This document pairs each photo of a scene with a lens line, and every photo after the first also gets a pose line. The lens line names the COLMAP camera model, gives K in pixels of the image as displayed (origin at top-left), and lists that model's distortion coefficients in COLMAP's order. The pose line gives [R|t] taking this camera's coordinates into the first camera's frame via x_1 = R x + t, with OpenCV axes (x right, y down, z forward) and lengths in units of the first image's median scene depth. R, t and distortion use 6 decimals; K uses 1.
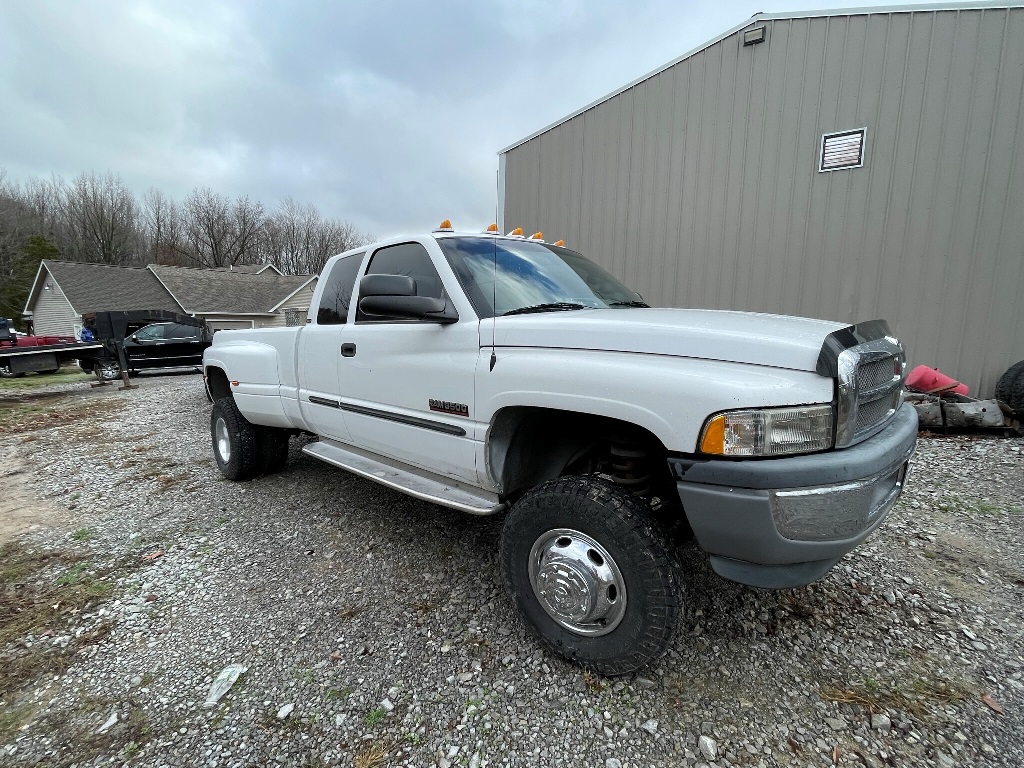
lens RADIAL K [[470.3, 0, 505.8], [0, 470.3, 385.2], [0, 0, 1]] dist [-0.002618, -0.000157]
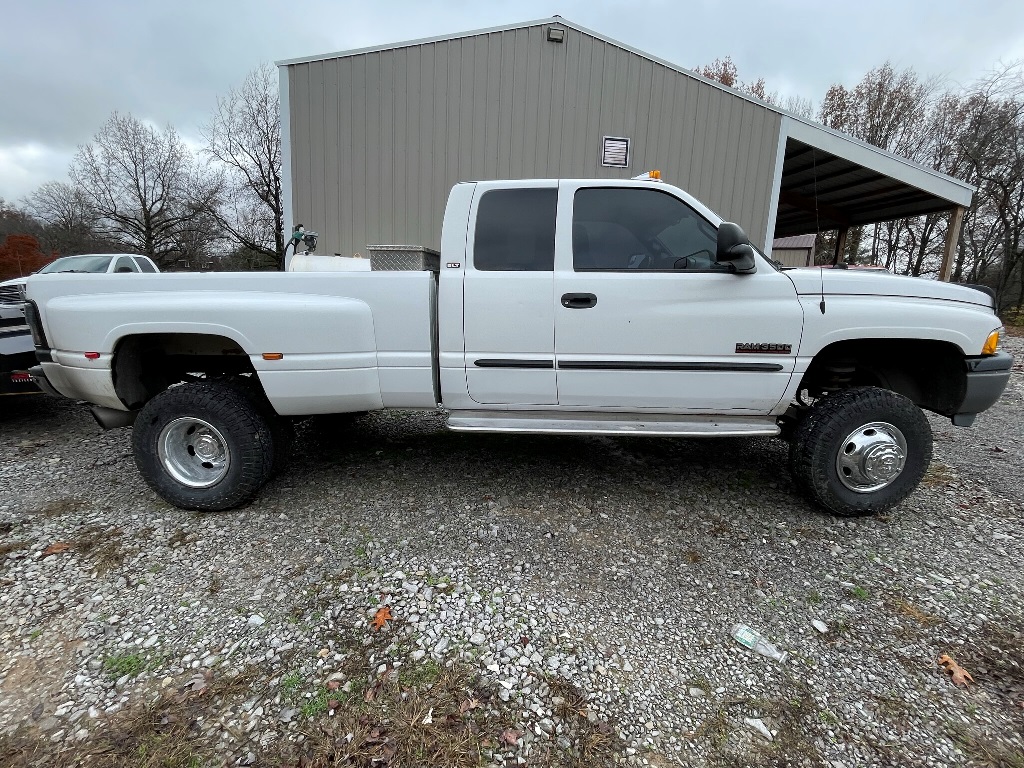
lens RADIAL K [[470.3, 0, 511.5], [0, 470.3, 378.7], [0, 0, 1]] dist [-0.002618, -0.000157]
pose [[0.760043, -0.107926, 0.640849, -1.282906], [0.063263, 0.993717, 0.092322, -0.023415], [-0.646787, -0.029627, 0.762095, 0.498484]]
